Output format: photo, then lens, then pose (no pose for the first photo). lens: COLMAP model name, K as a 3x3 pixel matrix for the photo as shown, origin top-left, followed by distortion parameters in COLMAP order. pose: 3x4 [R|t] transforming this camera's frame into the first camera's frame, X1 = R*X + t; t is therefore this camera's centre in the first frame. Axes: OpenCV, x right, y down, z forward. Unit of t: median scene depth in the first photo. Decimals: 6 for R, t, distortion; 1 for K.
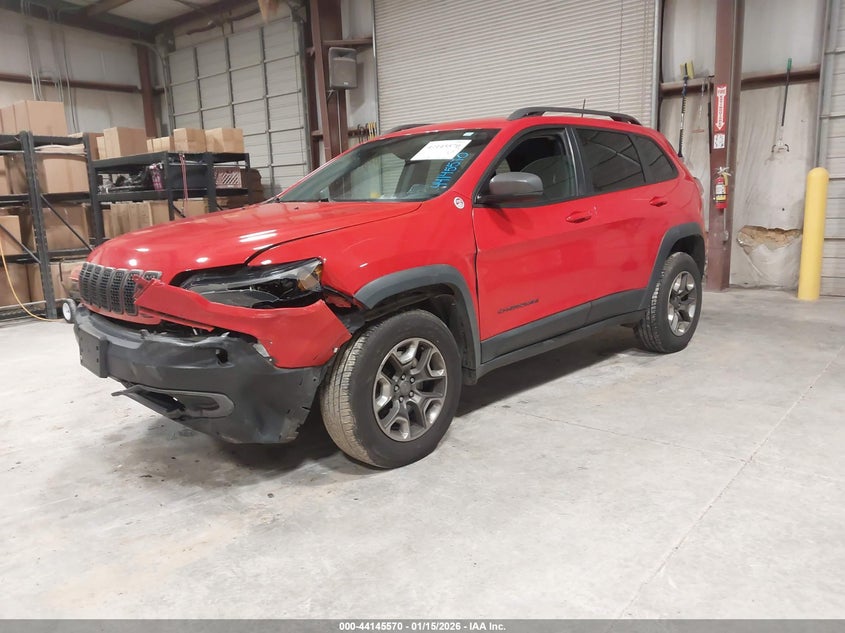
lens RADIAL K [[653.7, 0, 422.5], [0, 653.7, 316.5], [0, 0, 1]] dist [-0.025692, 0.000119]
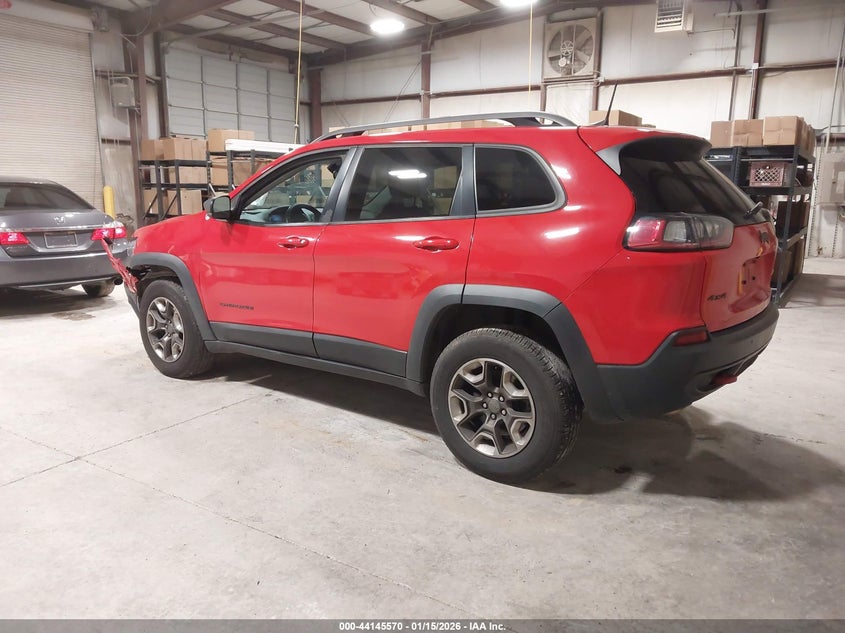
lens RADIAL K [[635.7, 0, 416.7], [0, 635.7, 316.0], [0, 0, 1]] dist [-0.002725, -0.000653]
pose [[0.142792, 0.217347, -0.965594, 1.240325], [-0.192391, 0.963077, 0.188329, -0.266535], [0.970874, 0.158880, 0.179336, 1.026652]]
